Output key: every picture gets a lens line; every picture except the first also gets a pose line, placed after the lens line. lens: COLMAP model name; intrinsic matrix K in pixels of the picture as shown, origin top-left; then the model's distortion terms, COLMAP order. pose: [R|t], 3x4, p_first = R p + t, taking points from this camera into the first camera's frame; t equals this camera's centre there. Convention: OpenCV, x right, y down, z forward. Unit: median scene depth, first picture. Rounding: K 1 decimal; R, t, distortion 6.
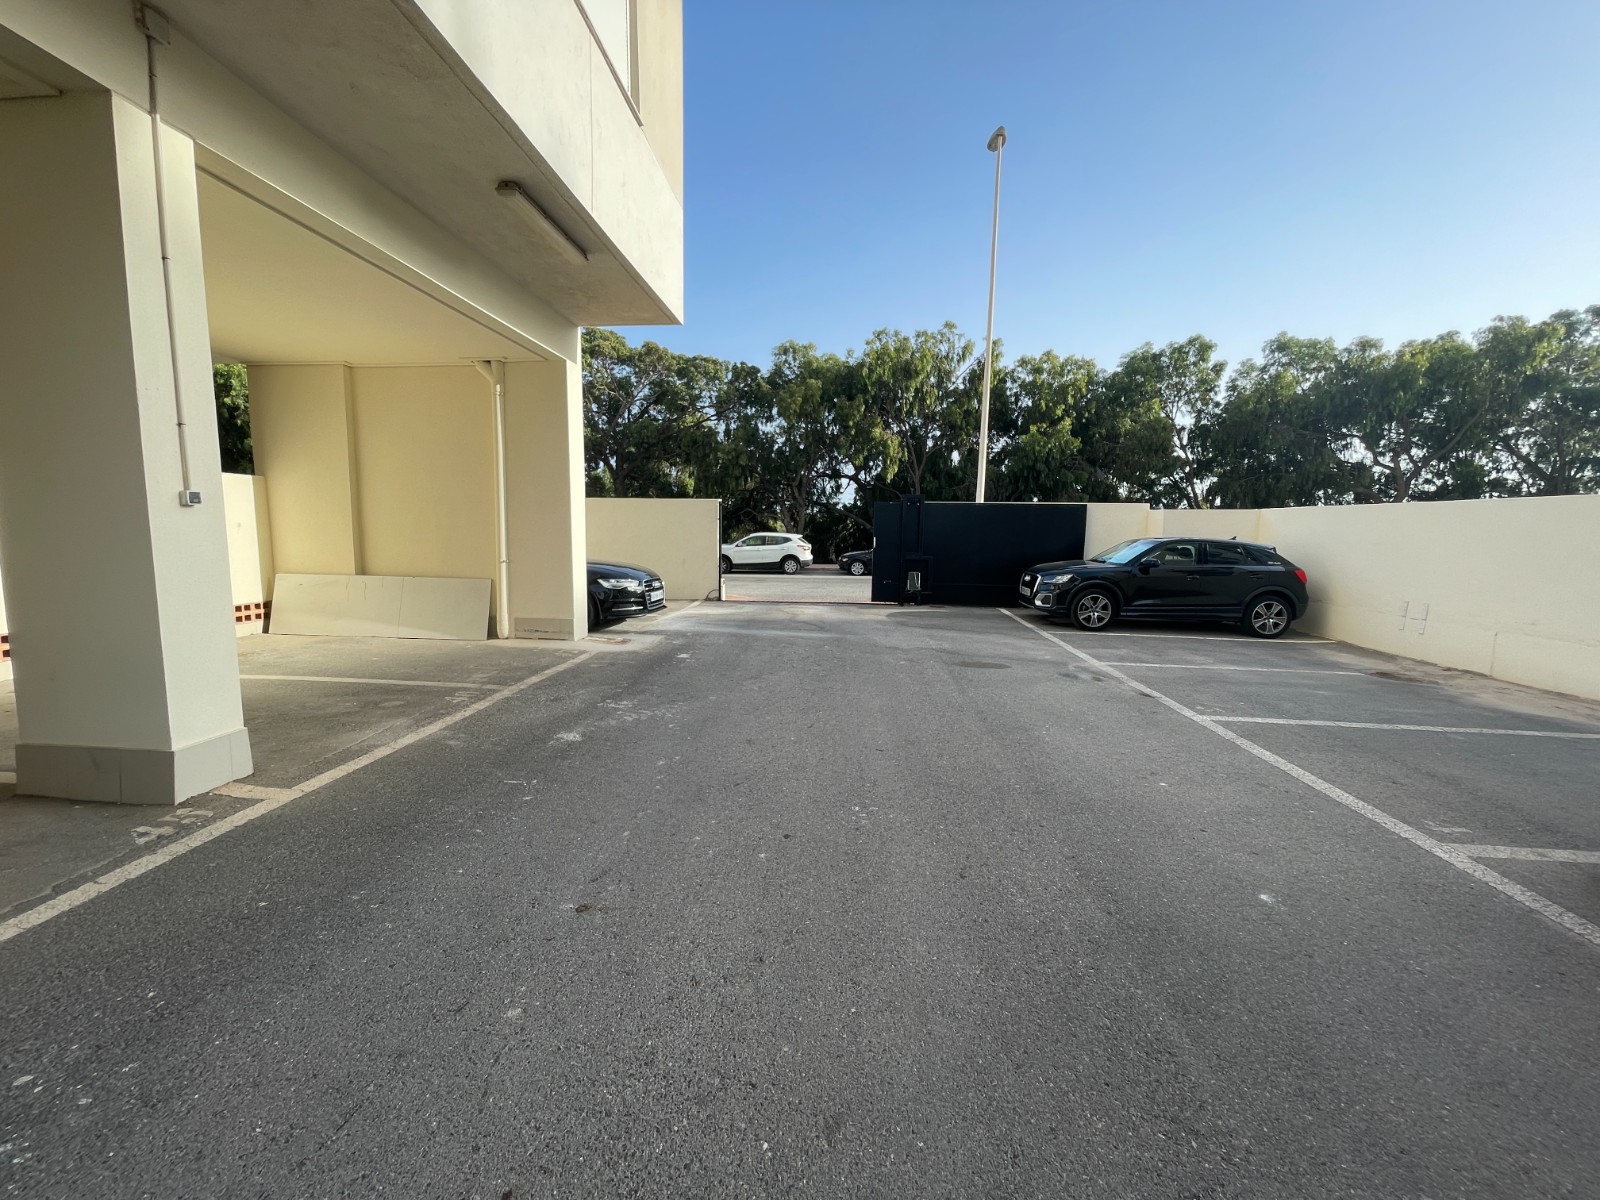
lens RADIAL K [[643.9, 0, 797.1], [0, 643.9, 601.5], [0, 0, 1]] dist [-0.000877, 0.000603]
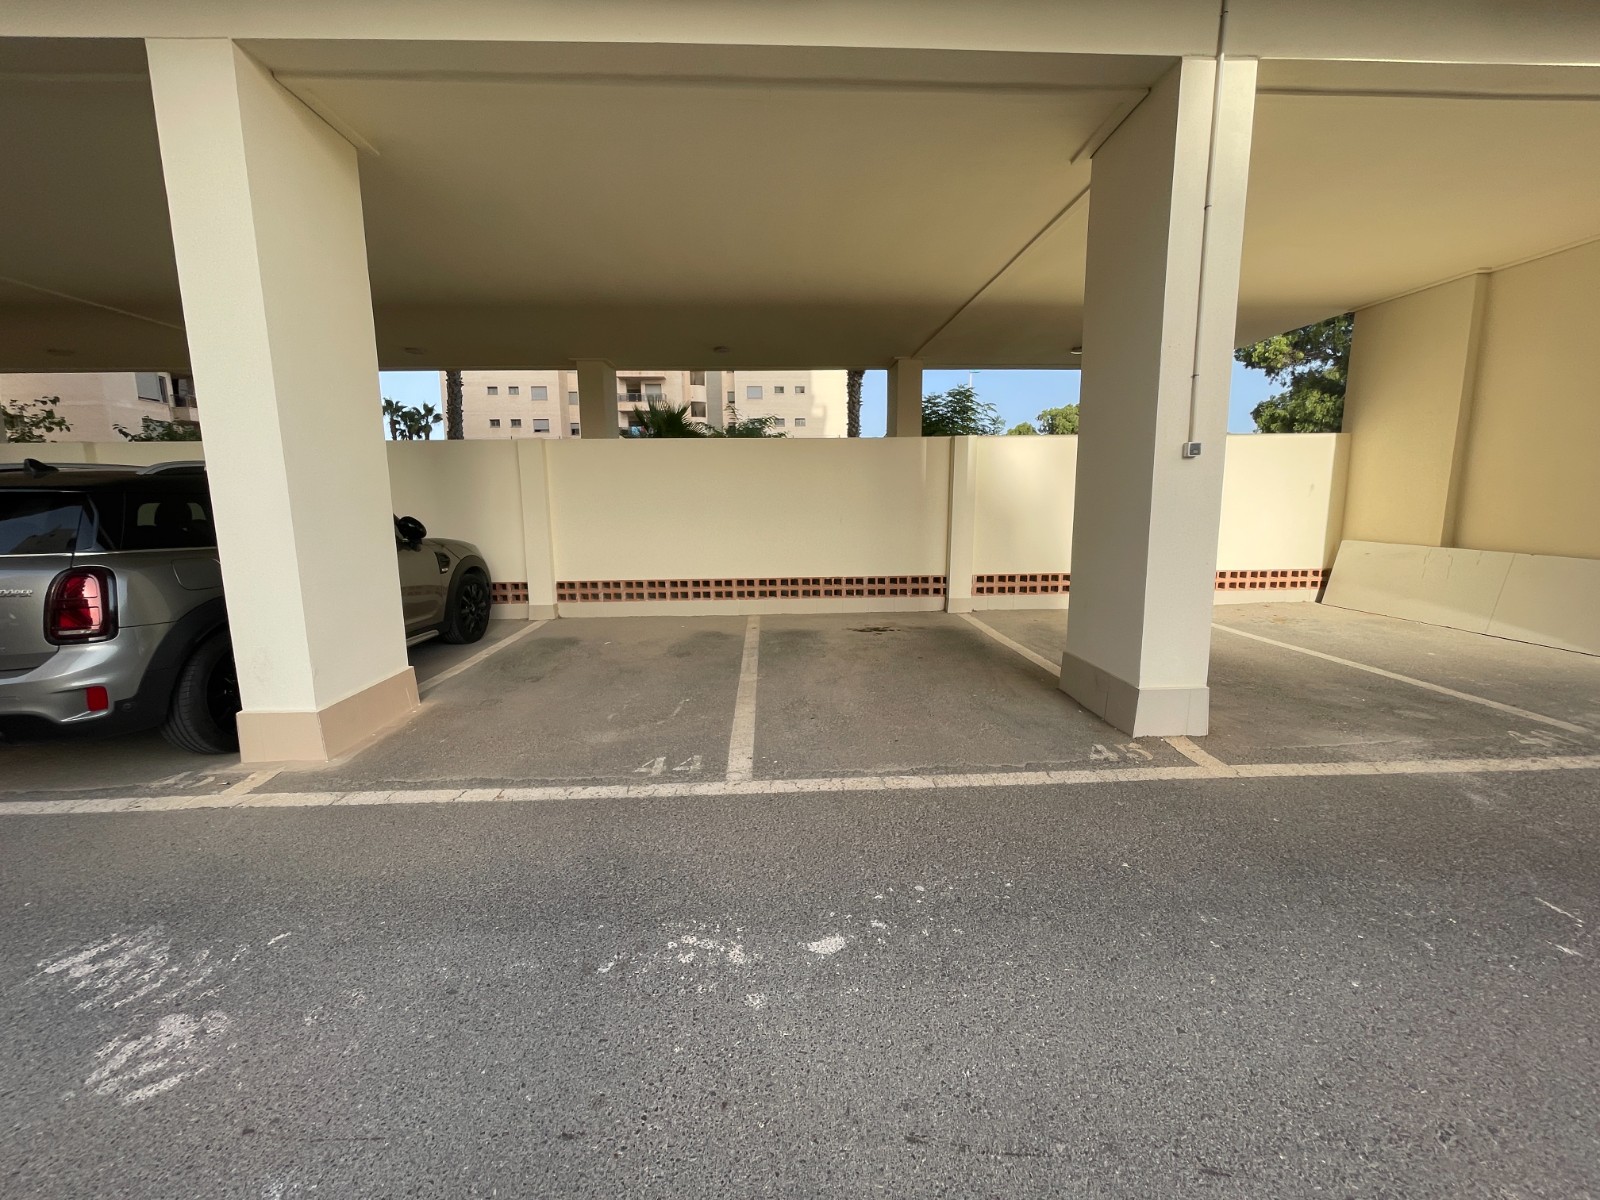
lens RADIAL K [[643.9, 0, 798.0], [0, 643.9, 595.9], [0, 0, 1]] dist [-0.000877, 0.000603]
pose [[0.128820, 0.133280, -0.982671, -0.002283], [-0.100151, 0.987609, 0.120821, 0.004613], [0.986598, 0.082851, 0.140572, 0.239006]]
